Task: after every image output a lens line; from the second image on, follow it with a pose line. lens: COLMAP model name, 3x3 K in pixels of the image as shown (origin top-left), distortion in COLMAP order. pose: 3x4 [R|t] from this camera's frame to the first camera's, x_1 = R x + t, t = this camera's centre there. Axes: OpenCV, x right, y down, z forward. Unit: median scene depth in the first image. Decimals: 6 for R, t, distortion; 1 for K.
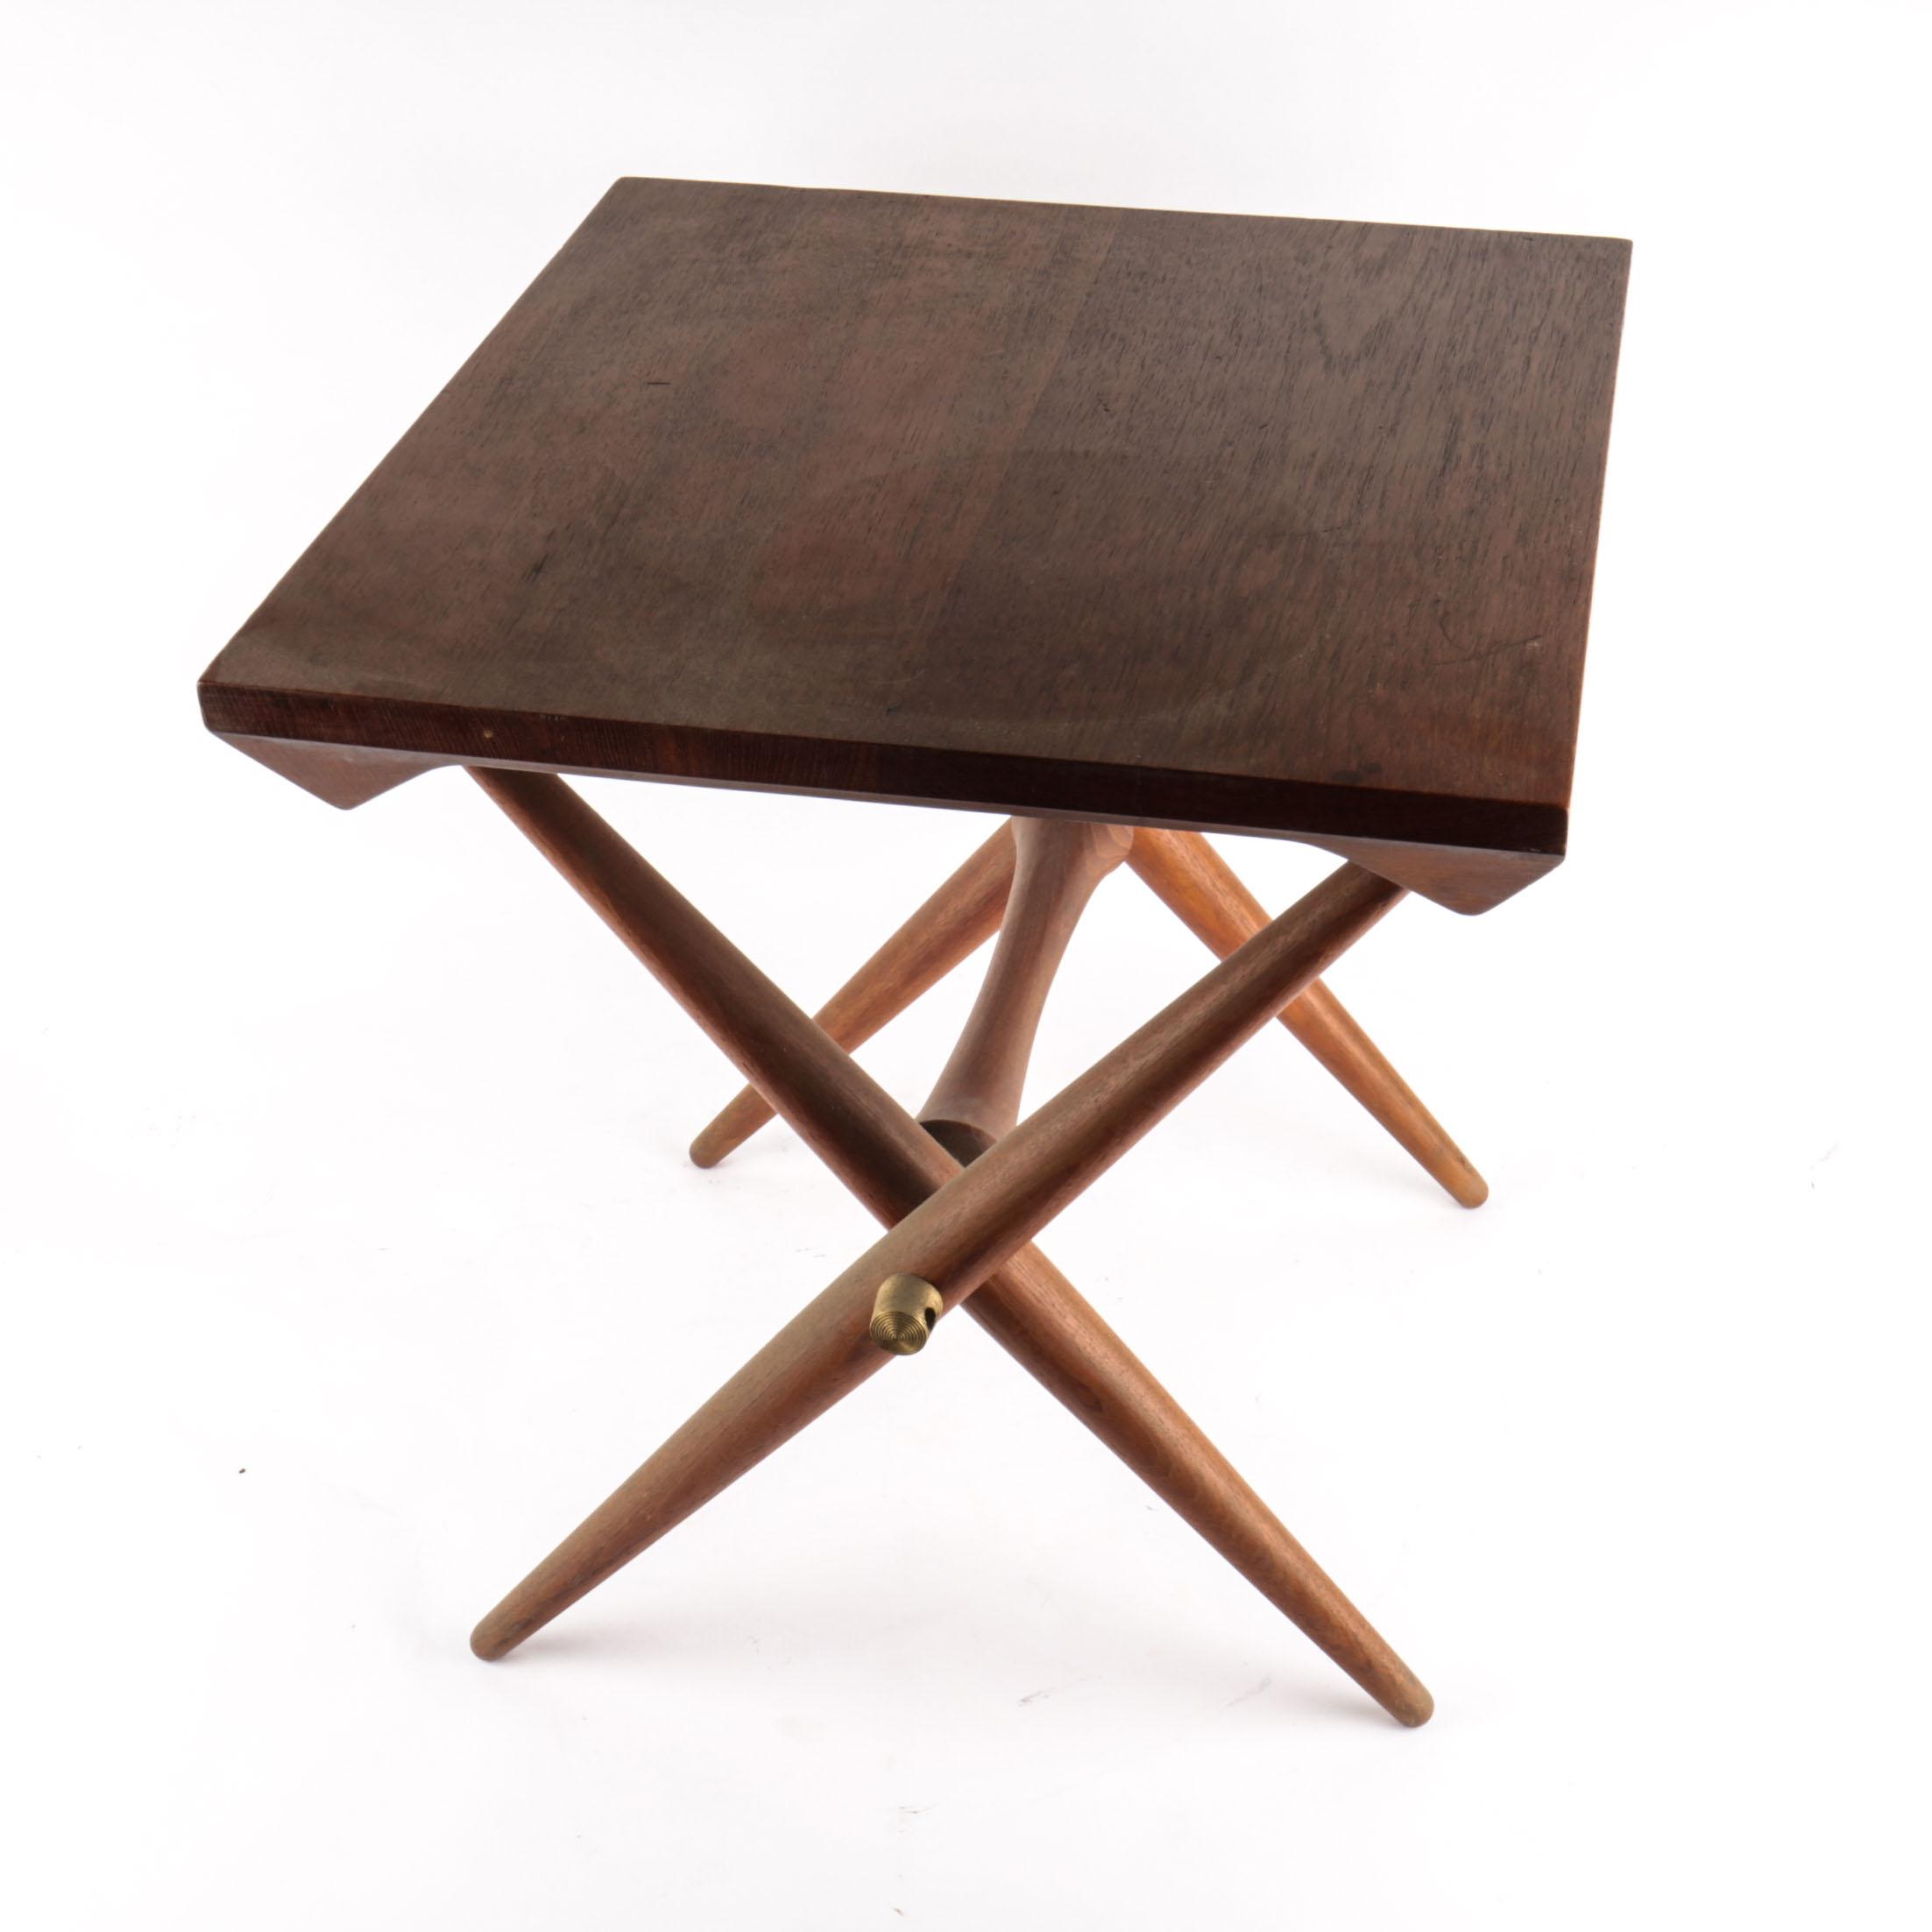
lens RADIAL K [[3298.1, 0, 966.0], [0, 3298.1, 966.0], [0, 0, 1]] dist [-0.000004, 0.094078]
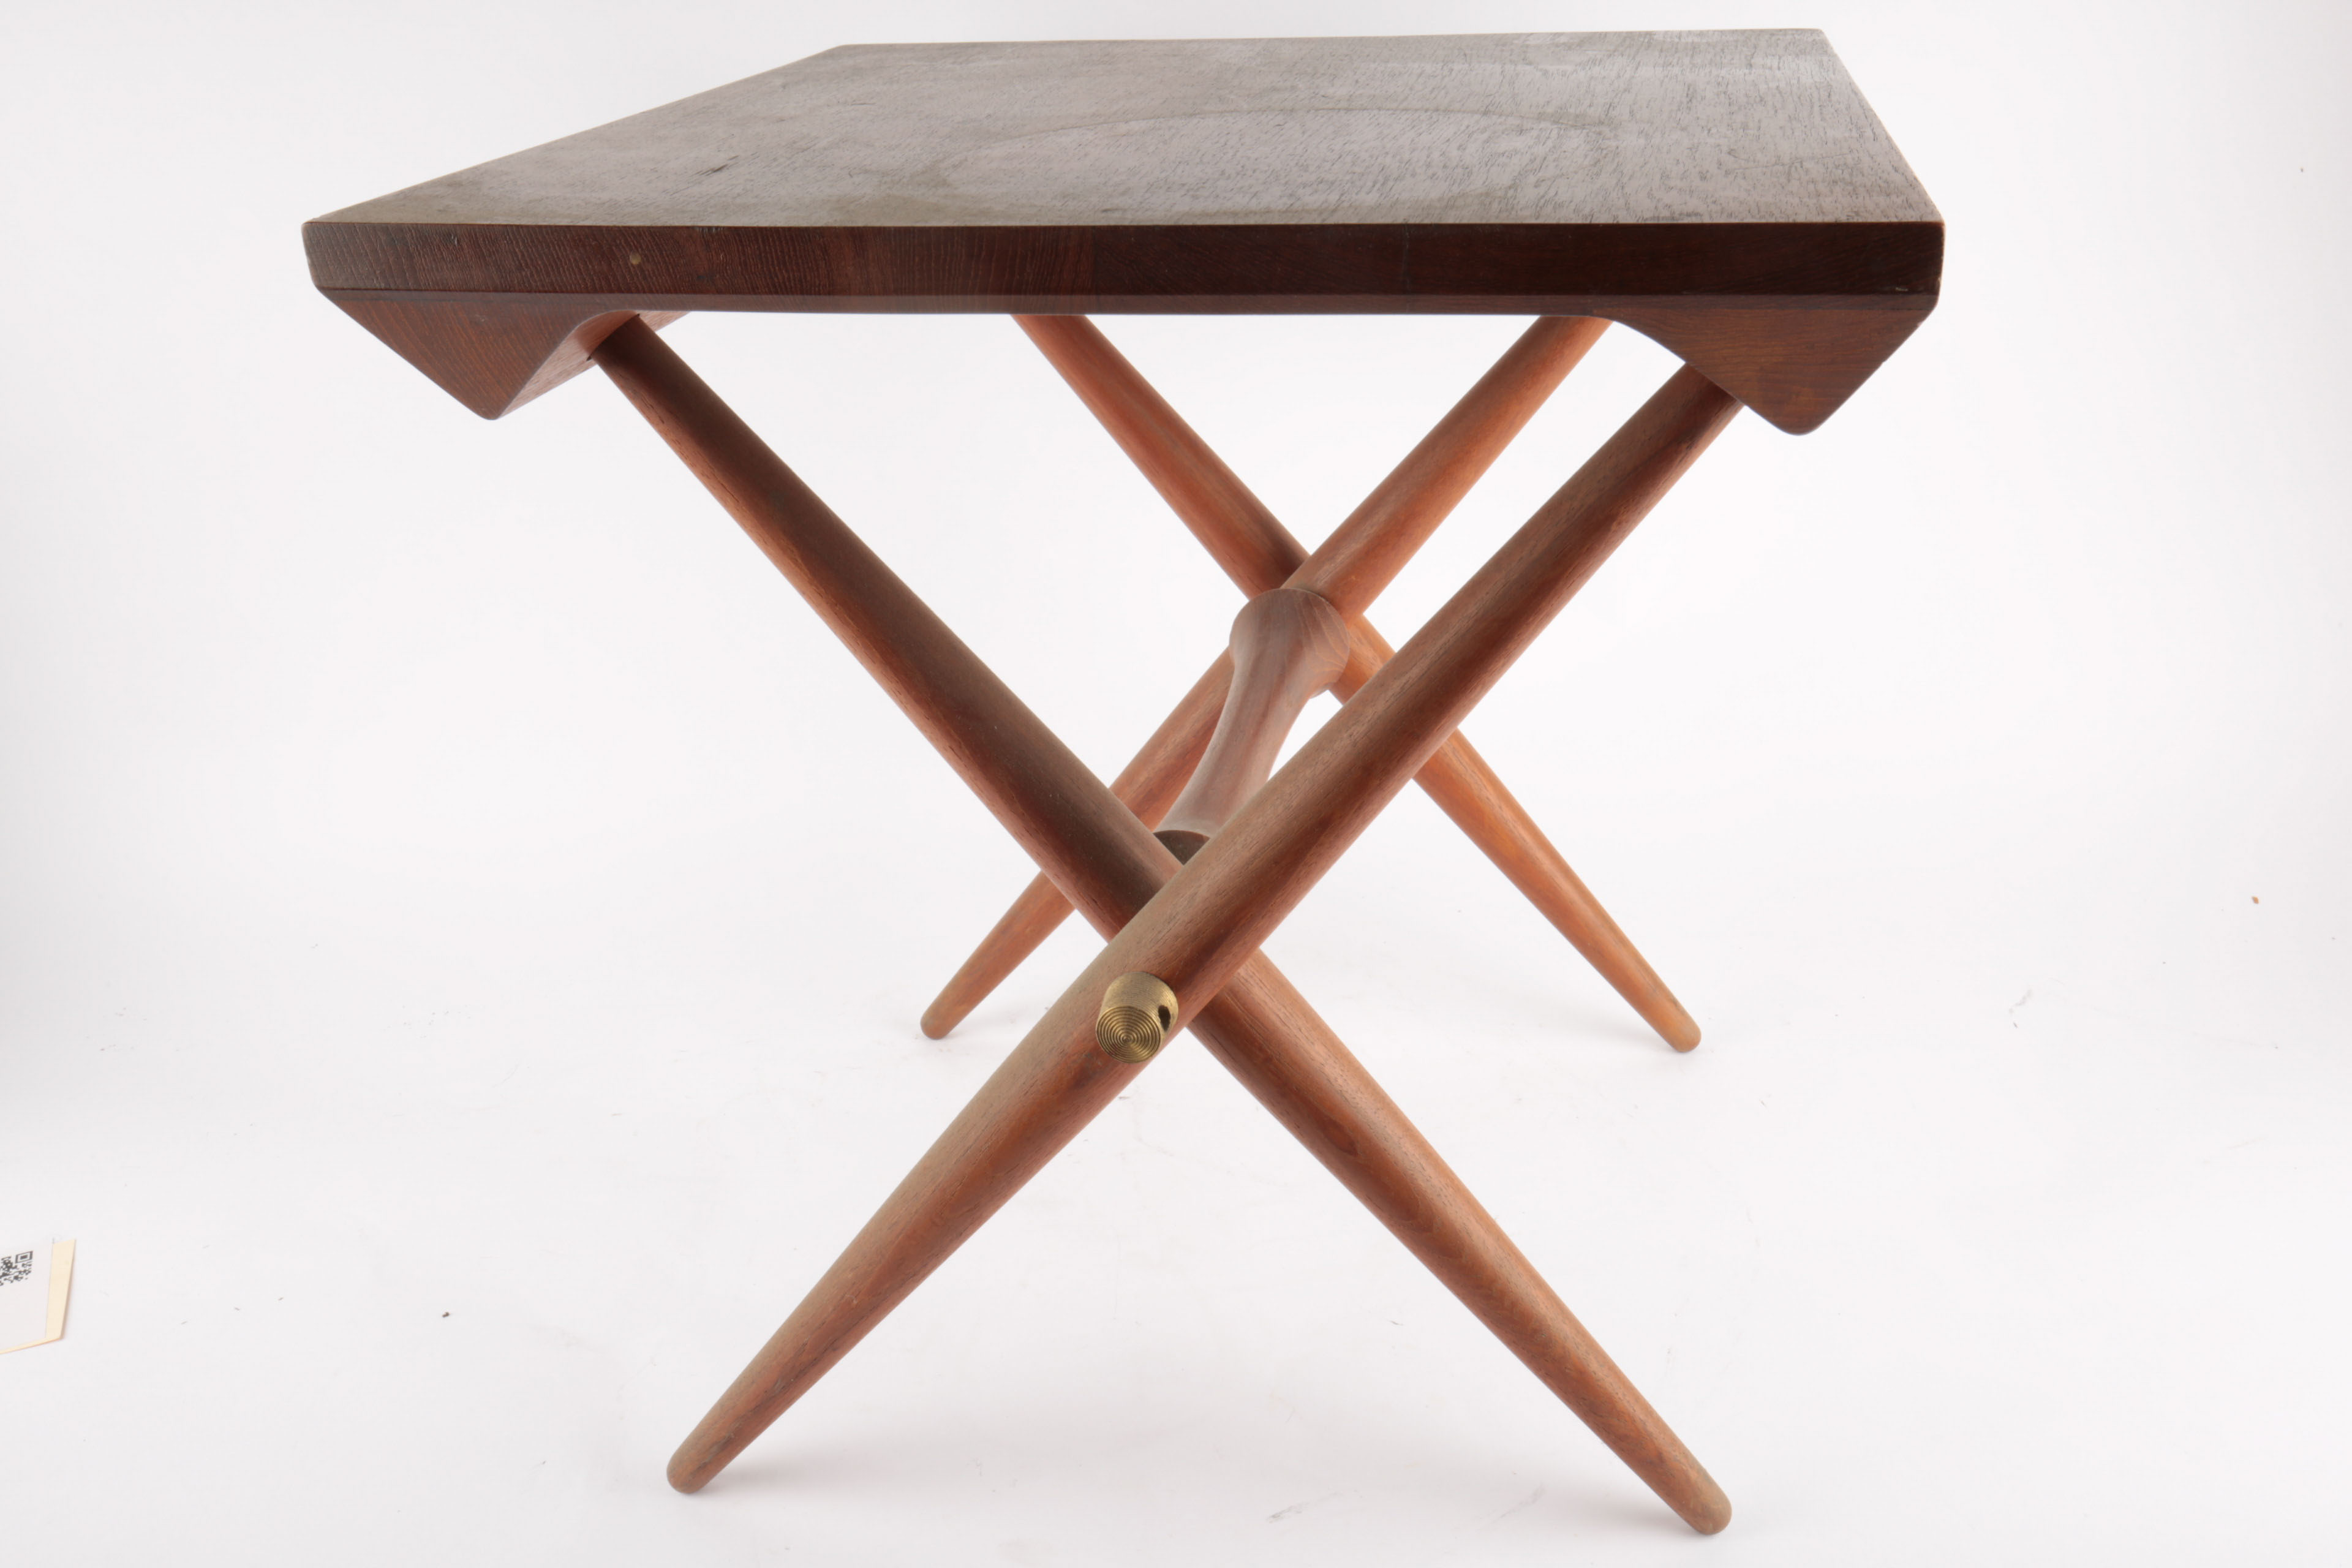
lens RADIAL K [[2253.6, 0, 1168.7], [0, 2253.6, 788.0], [0, 0, 1]] dist [0.023895, 0.006228]
pose [[0.999734, -0.022290, 0.005925, -0.010950], [0.022990, 0.983663, -0.178545, 0.140976], [-0.001848, 0.178634, 0.983914, 0.367578]]
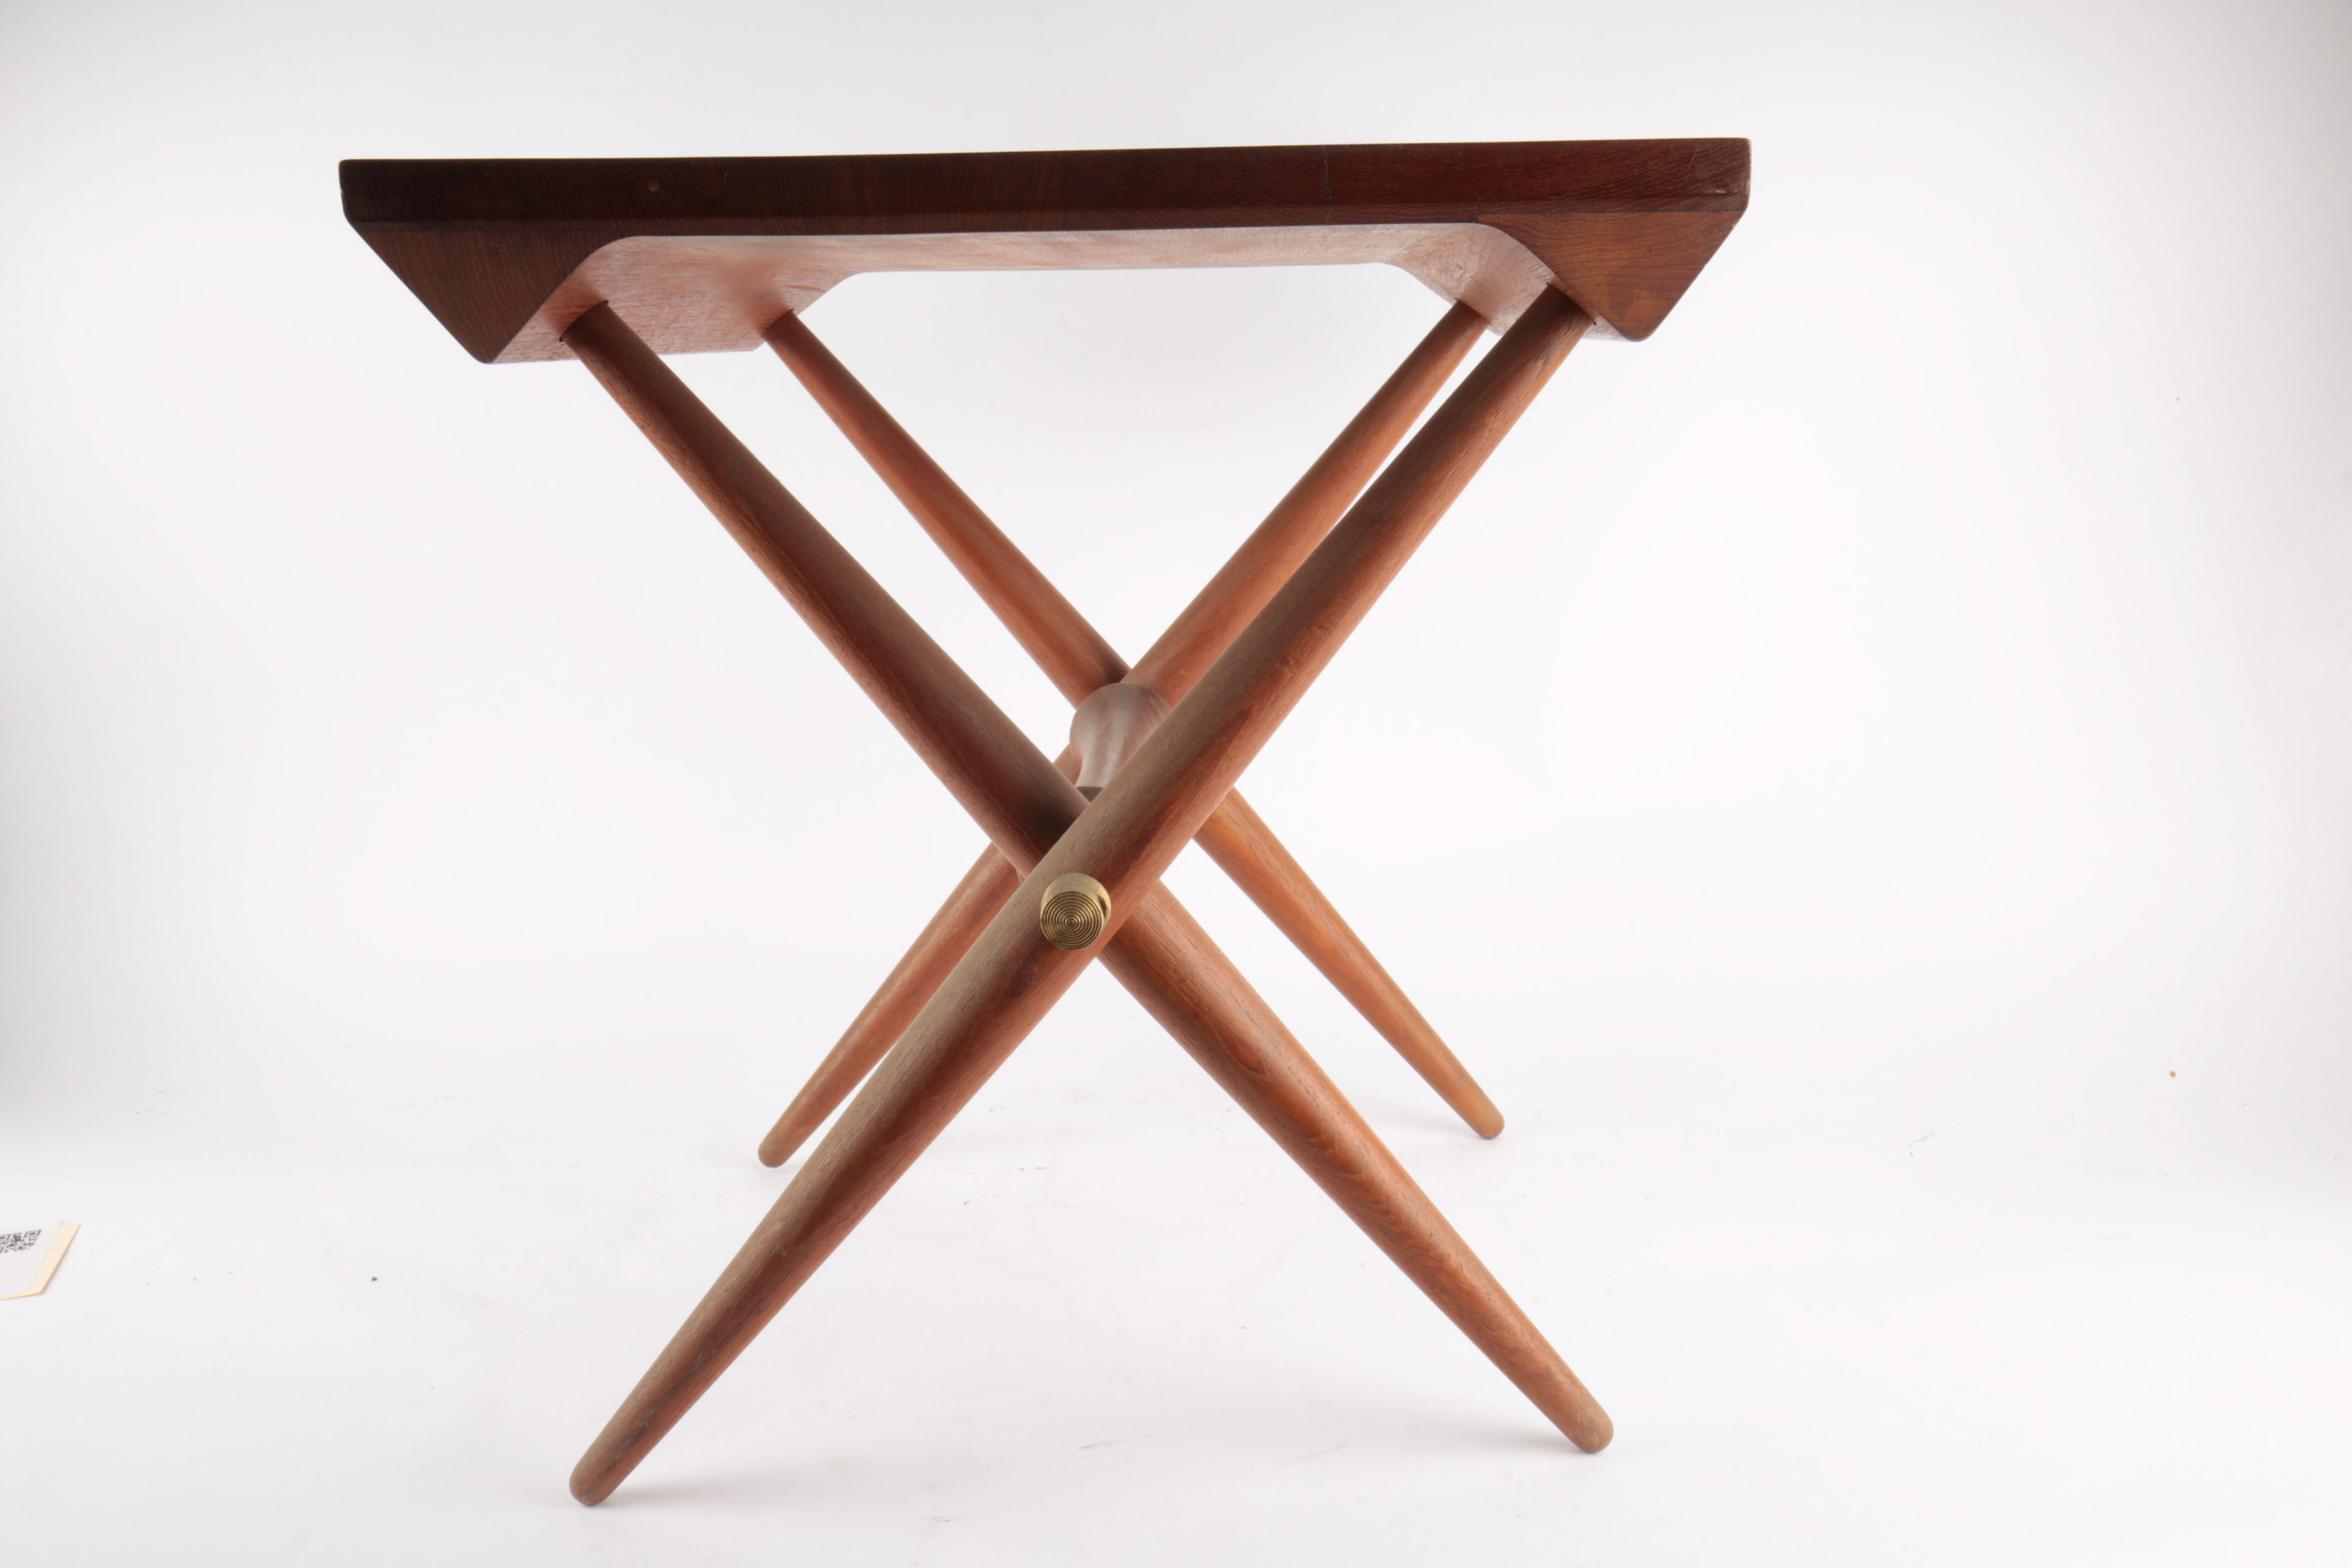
lens RADIAL K [[2253.6, 0, 1168.7], [0, 2253.6, 788.0], [0, 0, 1]] dist [0.023895, 0.006228]
pose [[0.984267, -0.032080, 0.173750, -0.095641], [0.097640, 0.918340, -0.383560, 0.299984], [-0.147257, 0.394490, 0.907024, 0.359665]]
